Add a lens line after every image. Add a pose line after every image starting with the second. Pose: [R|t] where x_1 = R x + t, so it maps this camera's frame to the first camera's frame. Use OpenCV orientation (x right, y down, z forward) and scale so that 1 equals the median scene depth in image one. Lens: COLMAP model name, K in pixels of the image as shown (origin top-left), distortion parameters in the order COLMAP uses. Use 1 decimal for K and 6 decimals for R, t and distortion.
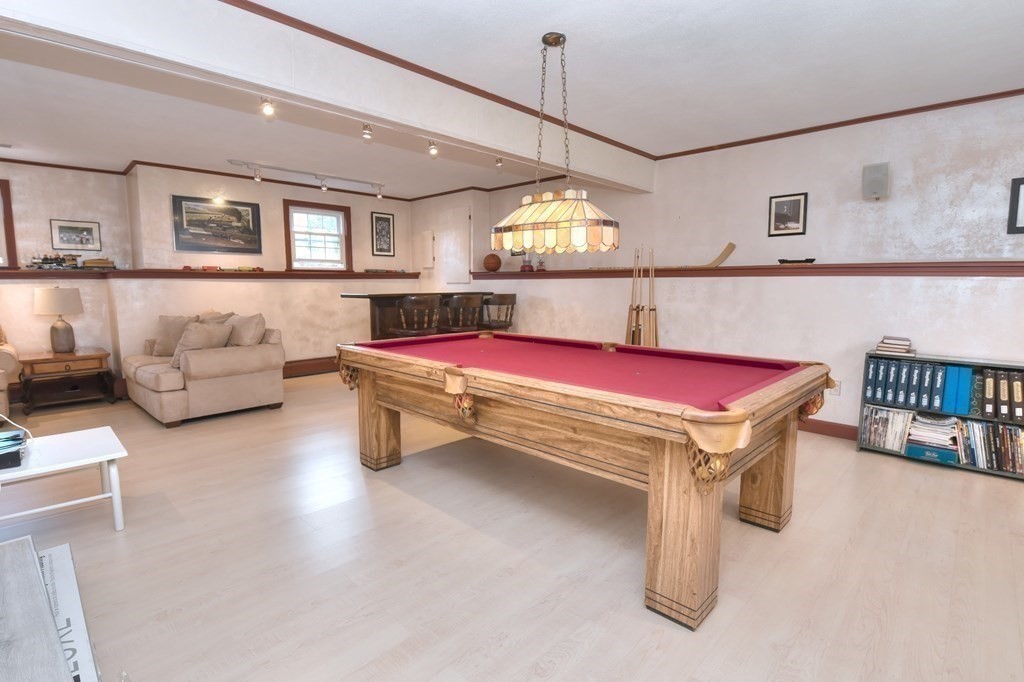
lens RADIAL K [[491.1, 0, 516.3], [0, 491.1, 337.2], [0, 0, 1]] dist [-0.013007, -0.003629]
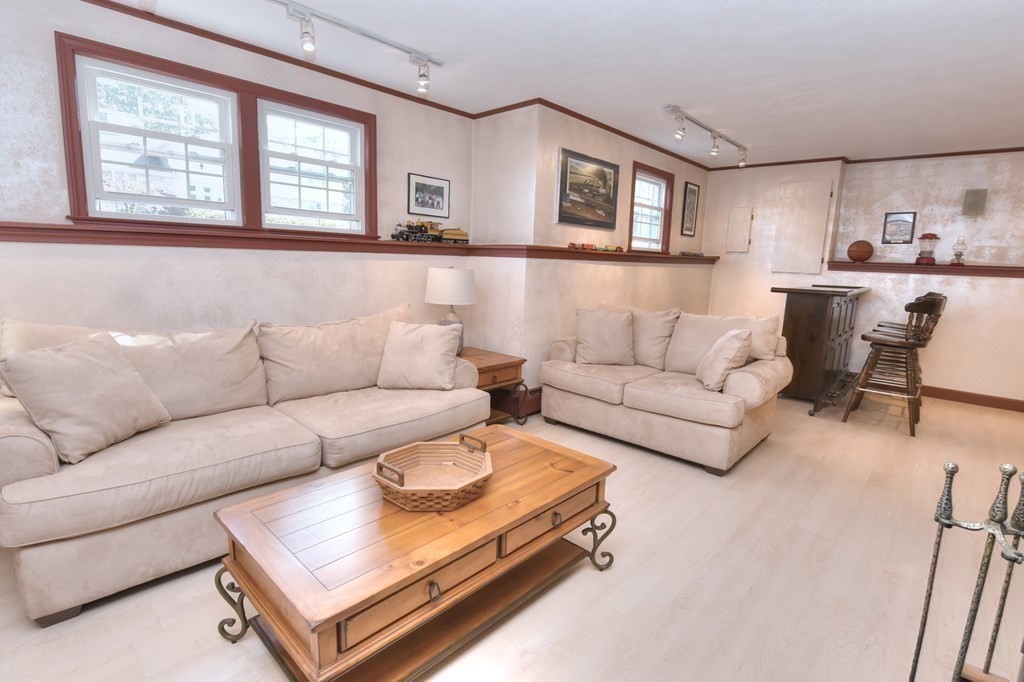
lens RADIAL K [[491.1, 0, 508.9], [0, 491.1, 346.5], [0, 0, 1]] dist [-0.013007, -0.003629]
pose [[0.998675, 0.025843, 0.044502, -0.781377], [-0.028797, 0.997333, 0.067067, -0.030963], [-0.042650, -0.068259, 0.996756, 0.210976]]
